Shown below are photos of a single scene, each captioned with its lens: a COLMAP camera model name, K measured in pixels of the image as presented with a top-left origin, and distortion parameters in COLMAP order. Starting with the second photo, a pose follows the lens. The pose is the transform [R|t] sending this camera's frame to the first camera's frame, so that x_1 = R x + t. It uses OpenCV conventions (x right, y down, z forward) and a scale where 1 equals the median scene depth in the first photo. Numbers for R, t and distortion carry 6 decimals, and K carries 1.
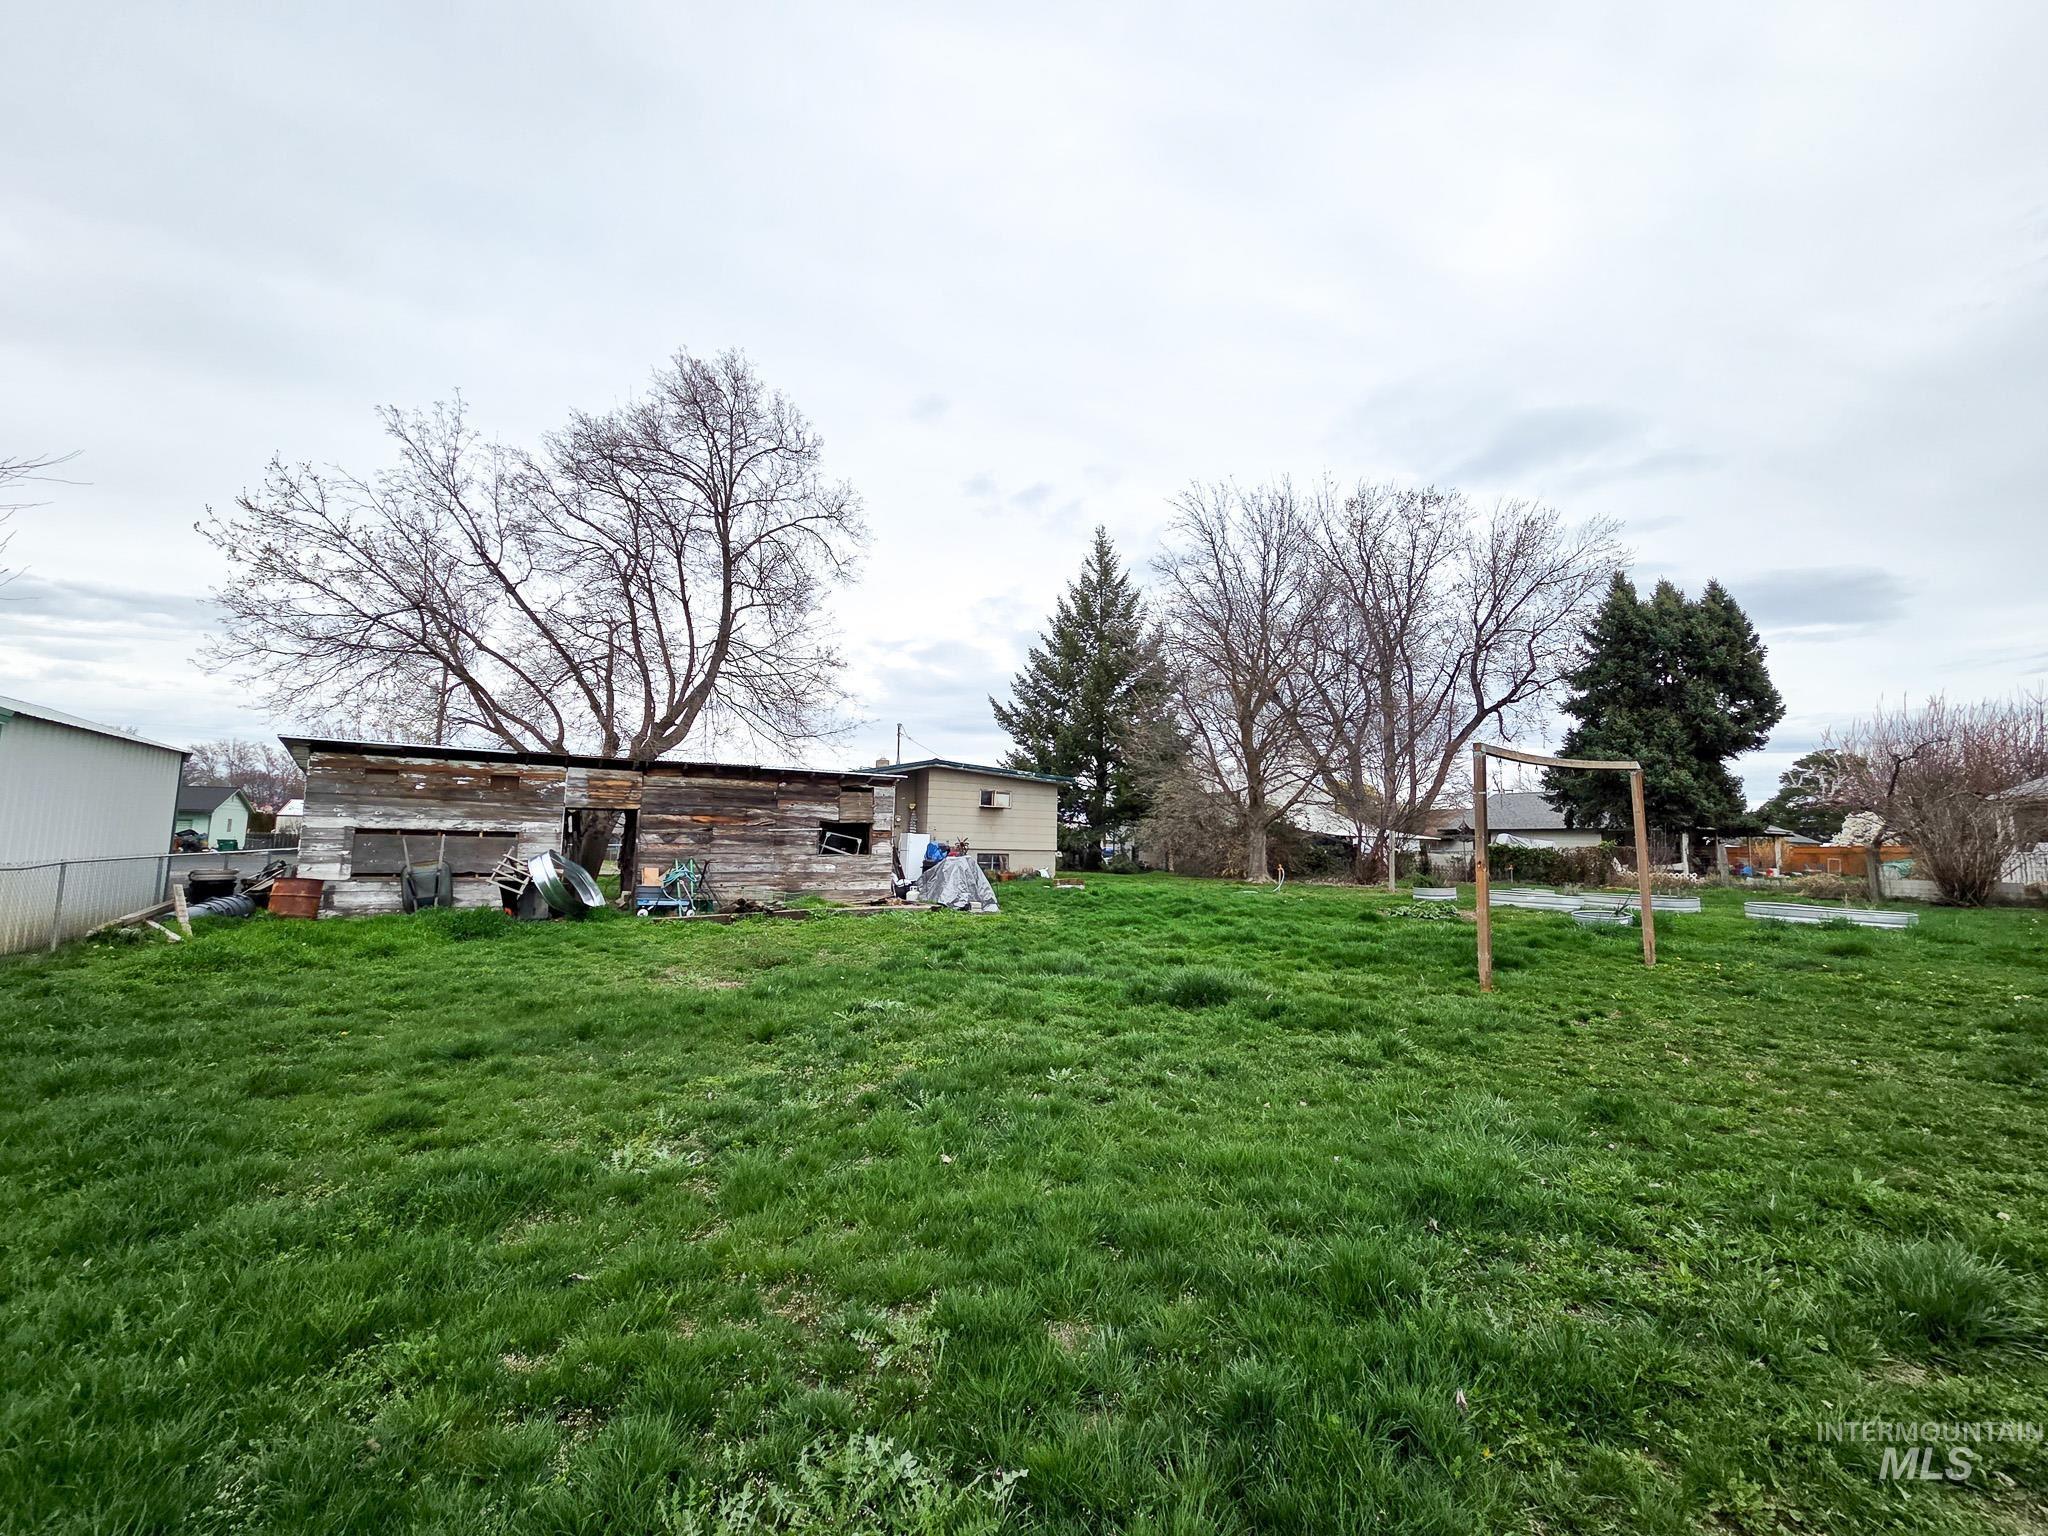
lens RADIAL K [[815.5, 0, 1020.8], [0, 815.5, 768.7], [0, 0, 1]] dist [0.002573, -0.000089]
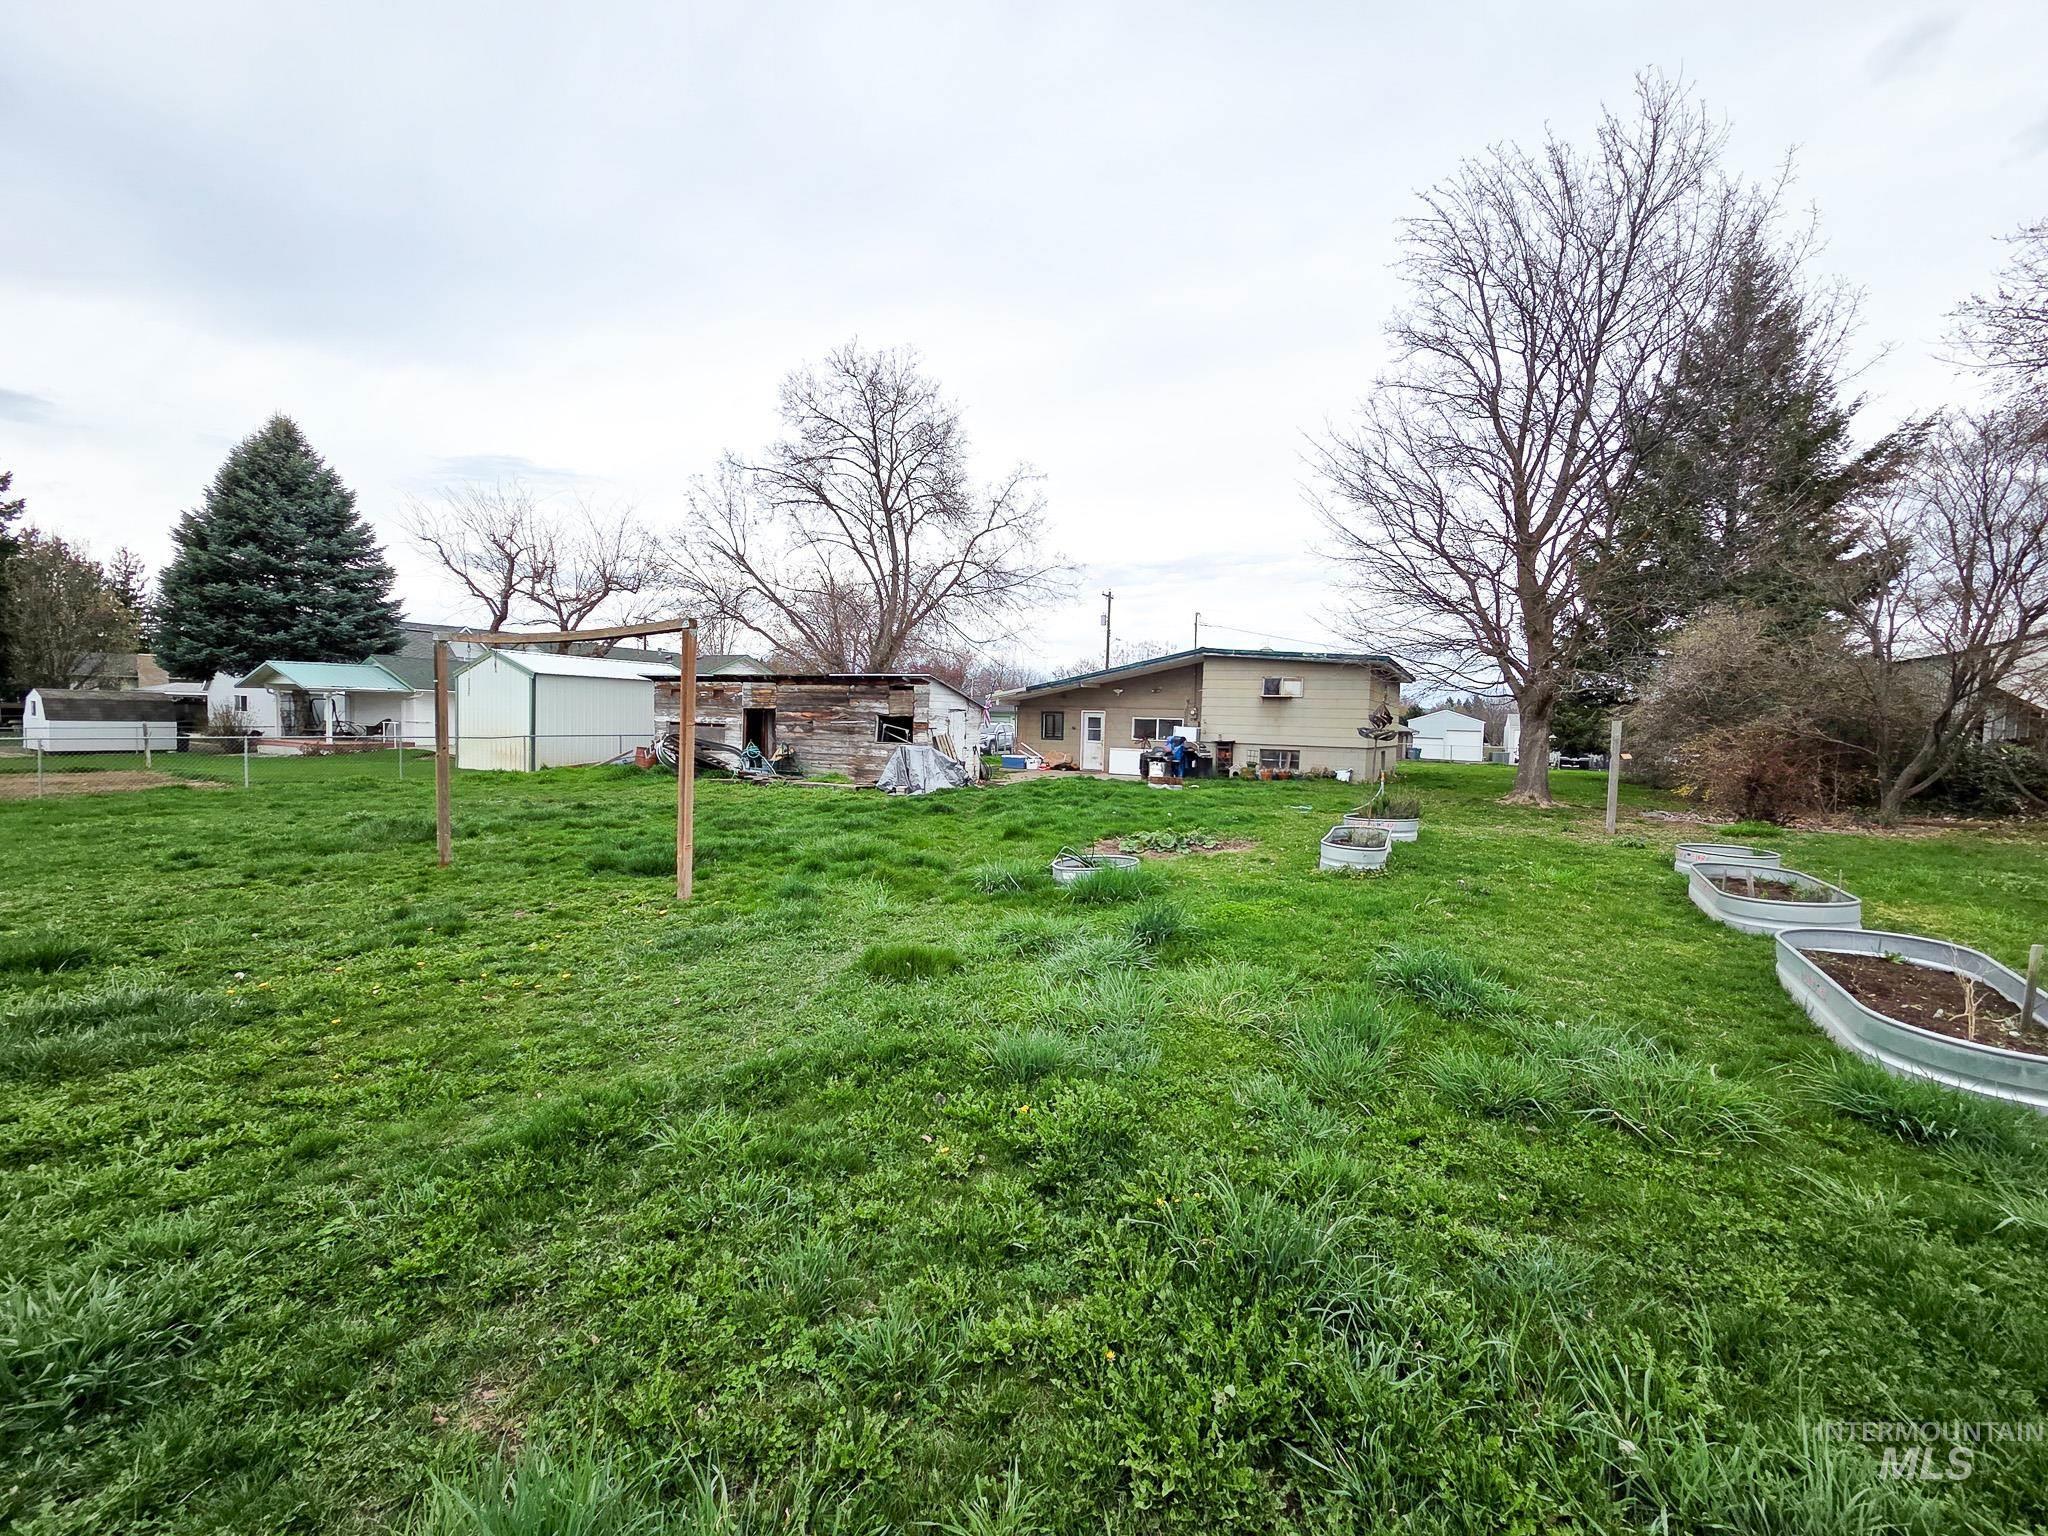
lens RADIAL K [[815.5, 0, 1019.5], [0, 815.5, 768.6], [0, 0, 1]] dist [0.002573, -0.000089]
pose [[0.591224, 0.040720, -0.805479, 0.877469], [0.061340, 0.993562, 0.095252, 0.040067], [0.804172, -0.105723, 0.584919, 0.438787]]
